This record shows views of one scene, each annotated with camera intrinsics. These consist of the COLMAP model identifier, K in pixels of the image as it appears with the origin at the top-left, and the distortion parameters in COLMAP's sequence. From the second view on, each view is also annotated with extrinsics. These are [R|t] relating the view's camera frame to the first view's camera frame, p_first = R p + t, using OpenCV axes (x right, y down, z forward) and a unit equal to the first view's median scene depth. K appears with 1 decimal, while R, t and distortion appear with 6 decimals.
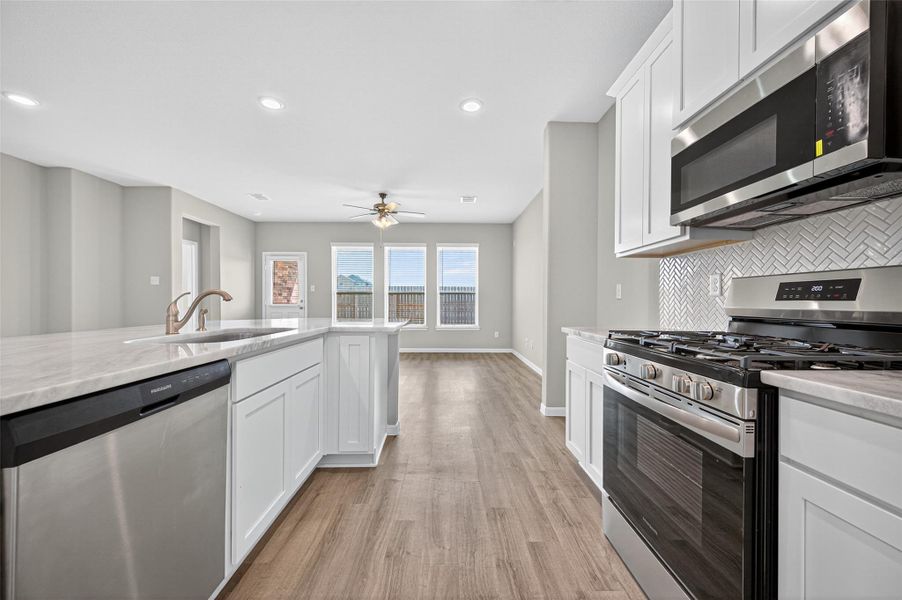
lens RADIAL K [[351.4, 0, 449.8], [0, 351.4, 302.5], [0, 0, 1]] dist [0.007224, -0.001265]
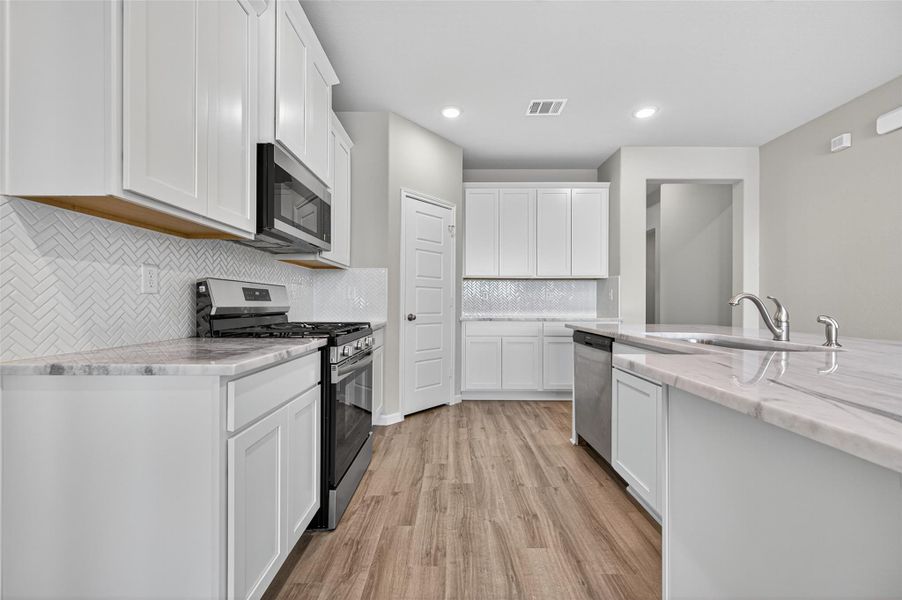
lens RADIAL K [[351.4, 0, 451.5], [0, 351.4, 303.7], [0, 0, 1]] dist [0.007224, -0.001265]
pose [[-0.999854, -0.009489, 0.014199, 0.073944], [-0.009418, 0.999943, 0.005056, -0.005202], [-0.014246, 0.004921, -0.999886, 1.618945]]
